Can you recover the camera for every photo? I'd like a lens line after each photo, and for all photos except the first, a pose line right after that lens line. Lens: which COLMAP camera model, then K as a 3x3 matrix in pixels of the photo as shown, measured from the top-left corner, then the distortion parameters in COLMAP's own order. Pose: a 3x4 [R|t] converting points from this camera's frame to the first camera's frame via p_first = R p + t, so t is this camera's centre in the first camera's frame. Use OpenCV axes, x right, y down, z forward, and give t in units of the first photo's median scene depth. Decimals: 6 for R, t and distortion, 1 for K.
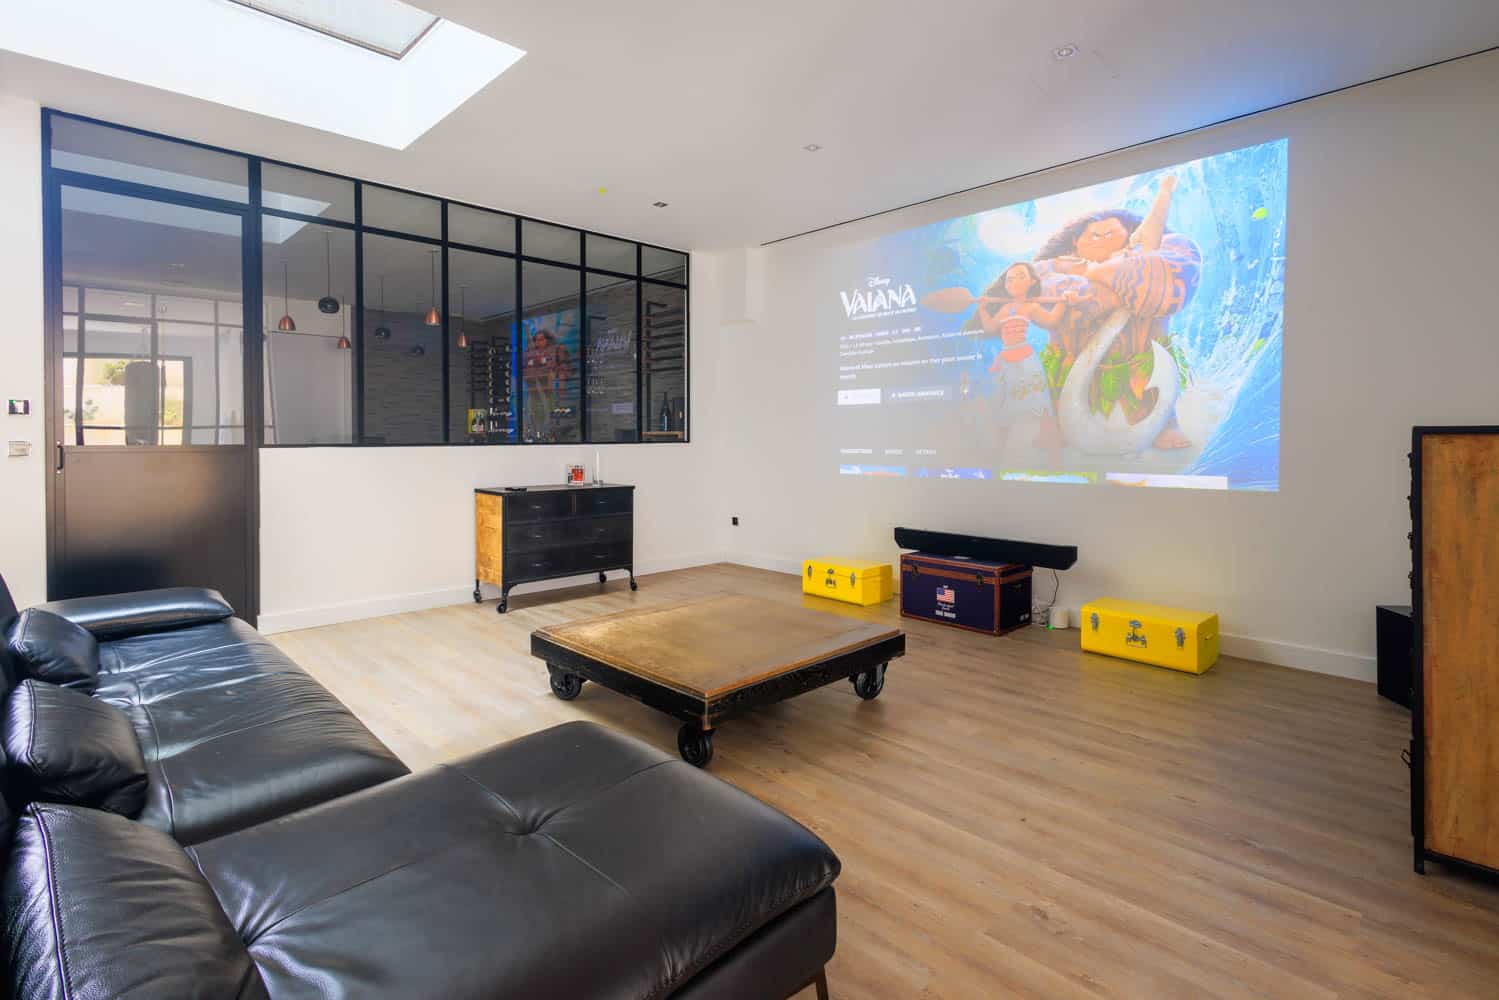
lens RADIAL K [[725.0, 0, 745.3], [0, 725.0, 438.4], [0, 0, 1]] dist [0.003428, 0.000906]
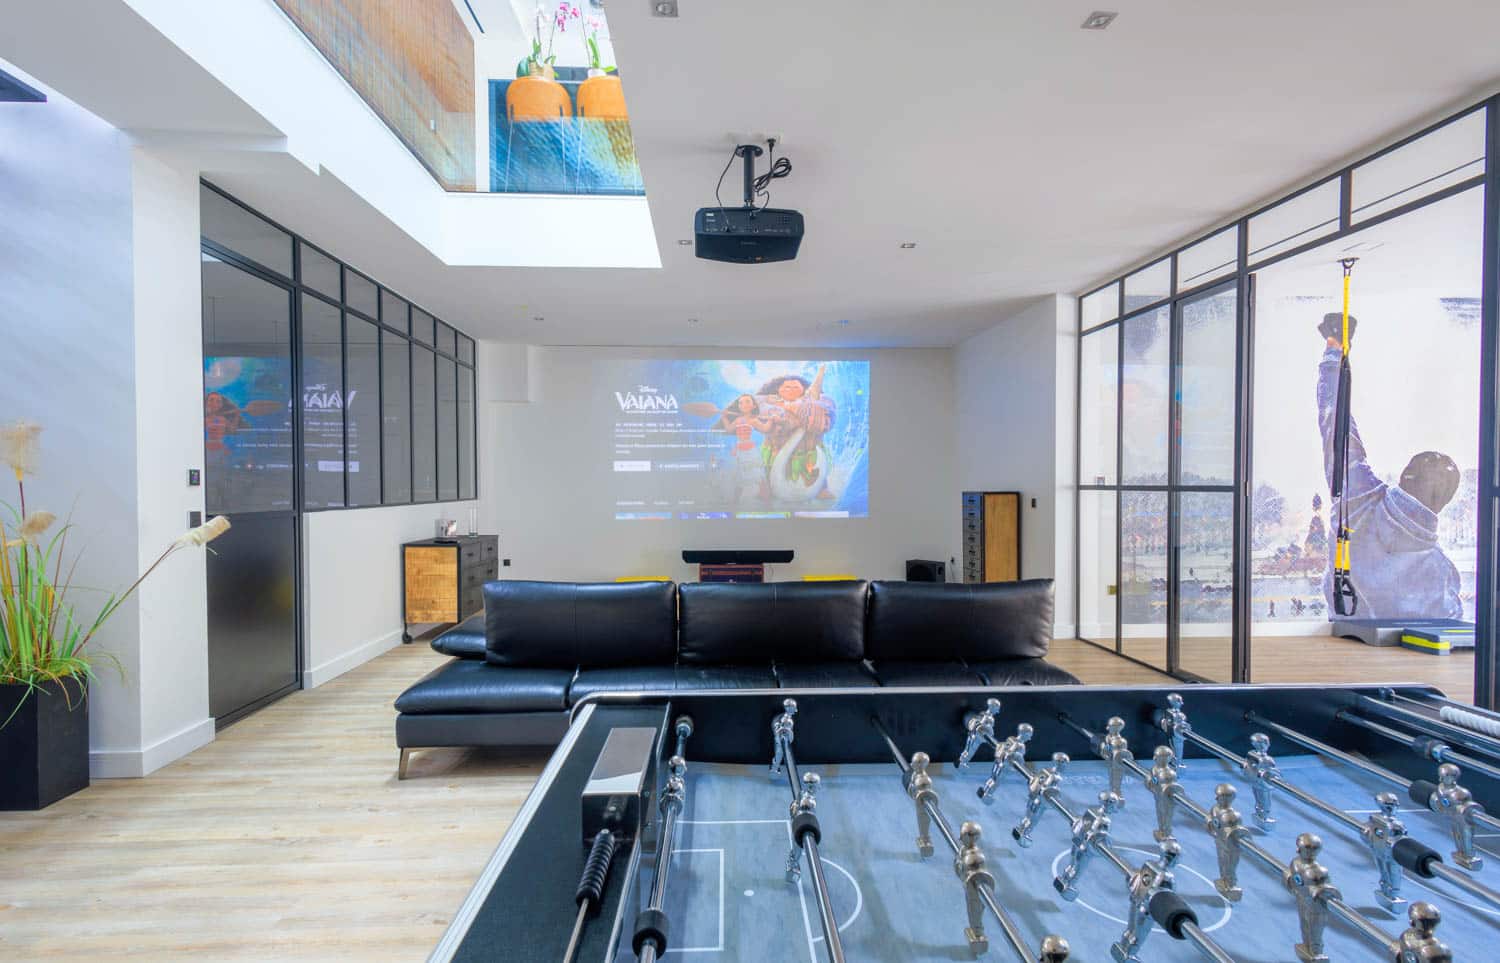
lens RADIAL K [[704.7, 0, 754.6], [0, 704.7, 485.3], [0, 0, 1]] dist [0.011225, 0.000548]
pose [[0.668174, -0.002868, 0.743999, -0.904937], [0.004666, 0.999989, -0.000336, -0.021046], [-0.743990, 0.003696, 0.668180, -0.161162]]
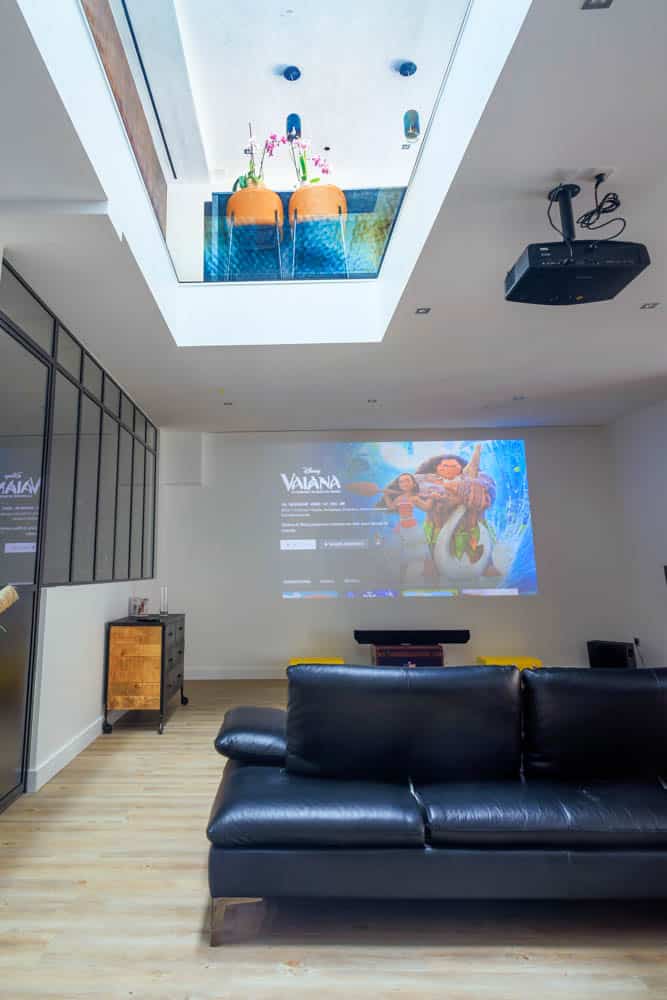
lens RADIAL K [[612.5, 0, 276.7], [0, 612.5, 432.1], [0, 0, 1]] dist [0.011200, 0.003199]
pose [[0.722164, 0.144248, 0.676514, -0.947810], [0.013457, 0.974900, -0.222236, -0.003556], [-0.691591, 0.169594, 0.702096, 0.121341]]
